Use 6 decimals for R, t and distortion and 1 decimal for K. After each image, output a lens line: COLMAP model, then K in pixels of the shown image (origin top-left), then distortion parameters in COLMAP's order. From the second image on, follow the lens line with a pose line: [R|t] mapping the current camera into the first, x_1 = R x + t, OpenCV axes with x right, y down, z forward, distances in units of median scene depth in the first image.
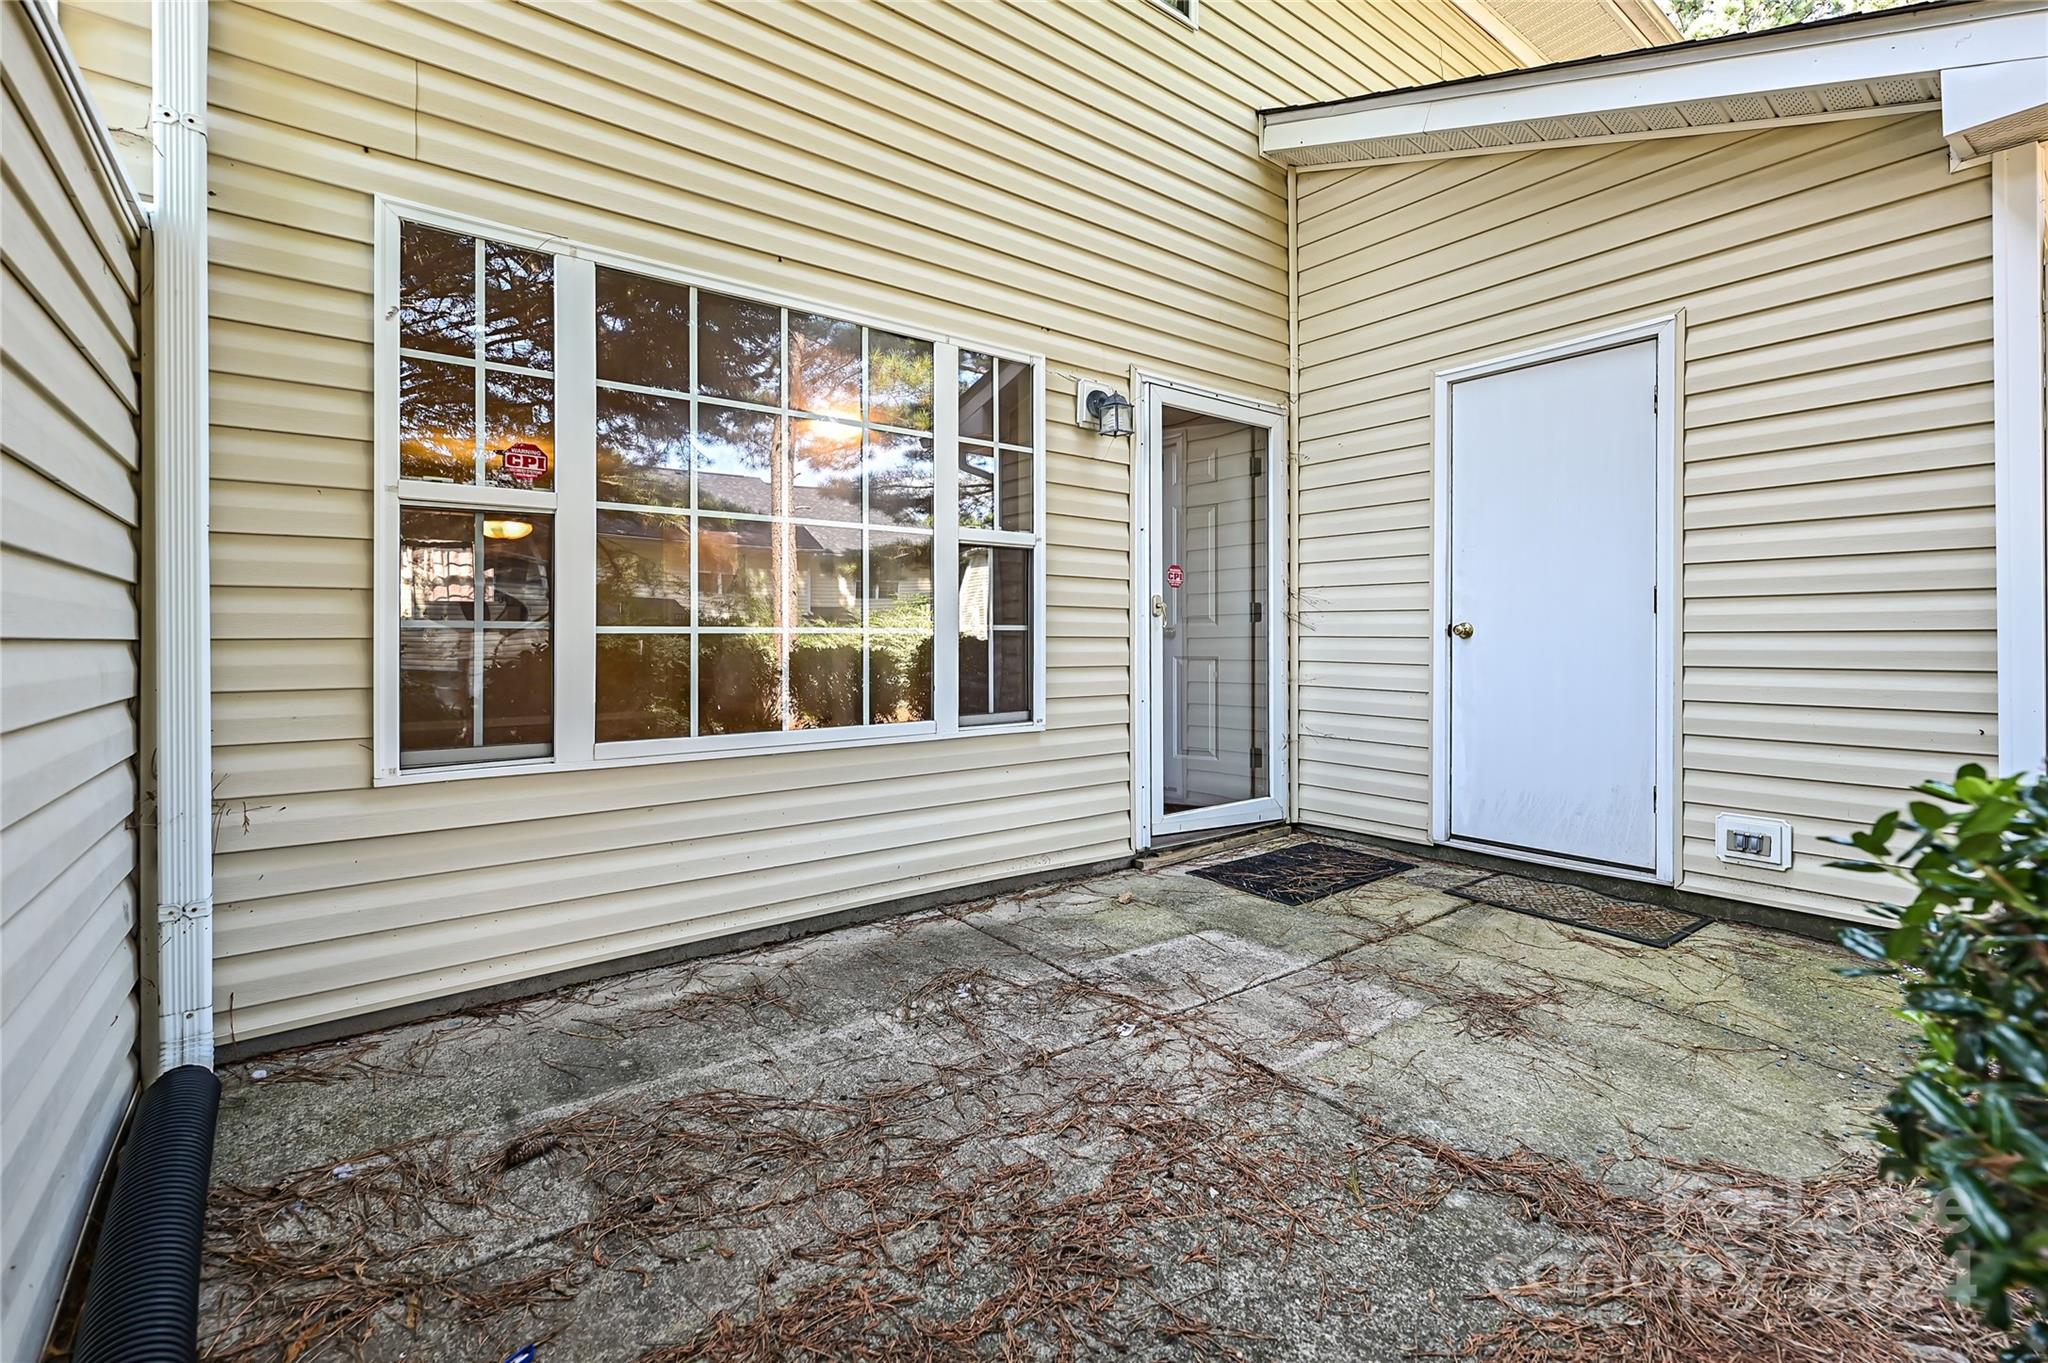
lens RADIAL K [[841.6, 0, 1024.6], [0, 841.6, 634.2], [0, 0, 1]] dist [0.000290, 0.000051]
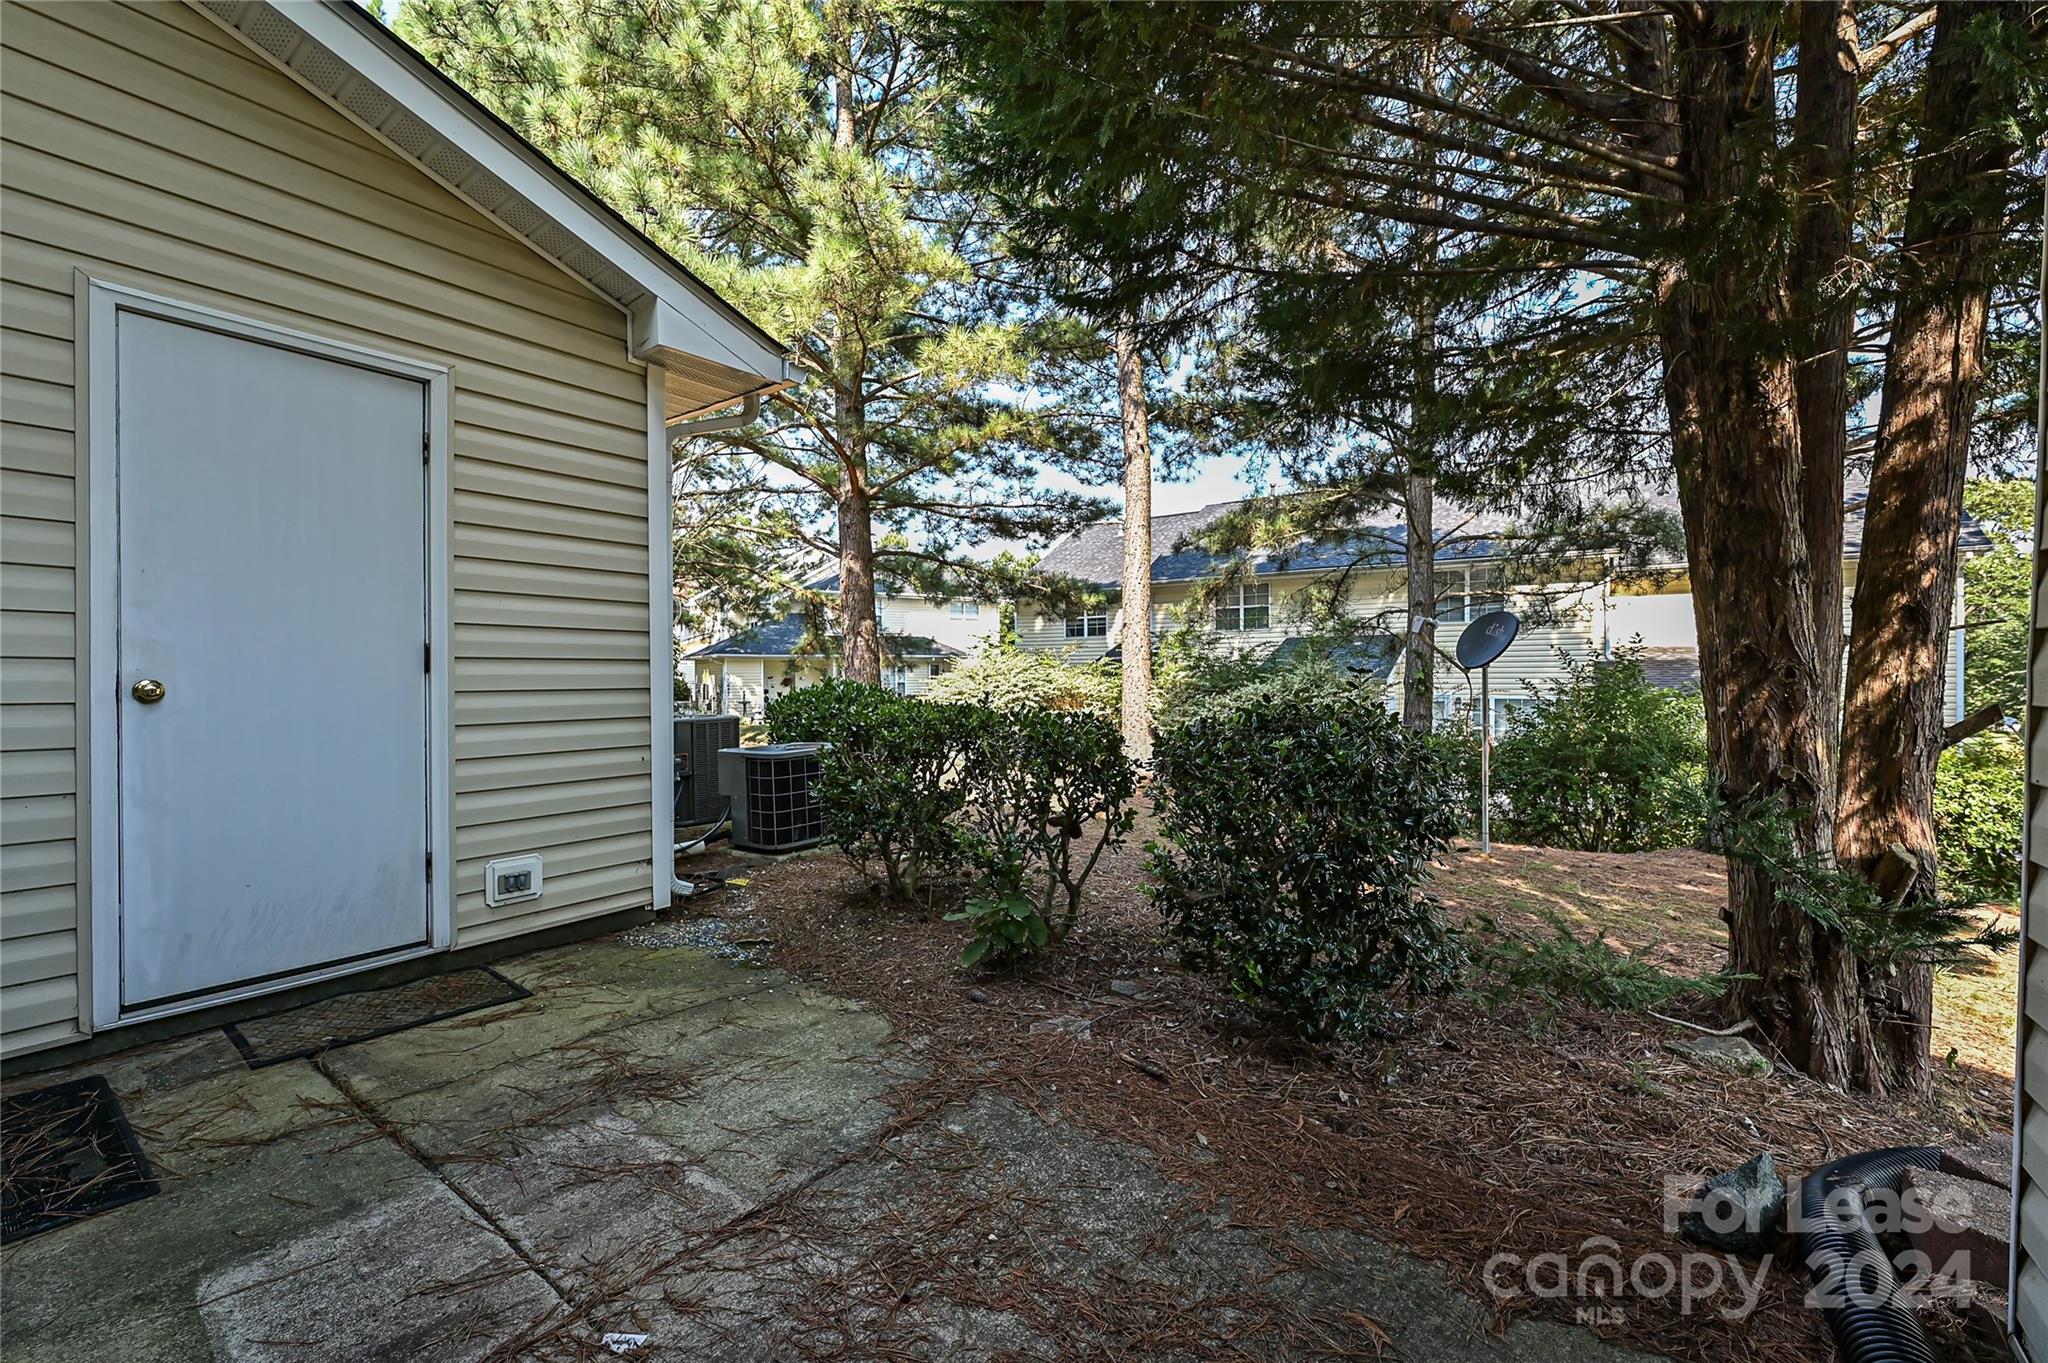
lens RADIAL K [[920.6, 0, 1024.0], [0, 920.6, 681.5], [0, 0, 1]] dist [0.000065, 0.000101]
pose [[-0.295630, -0.002408, 0.955299, -0.526684], [0.000399, 0.999996, 0.002644, -0.019384], [-0.955302, 0.001162, -0.295628, 0.776774]]
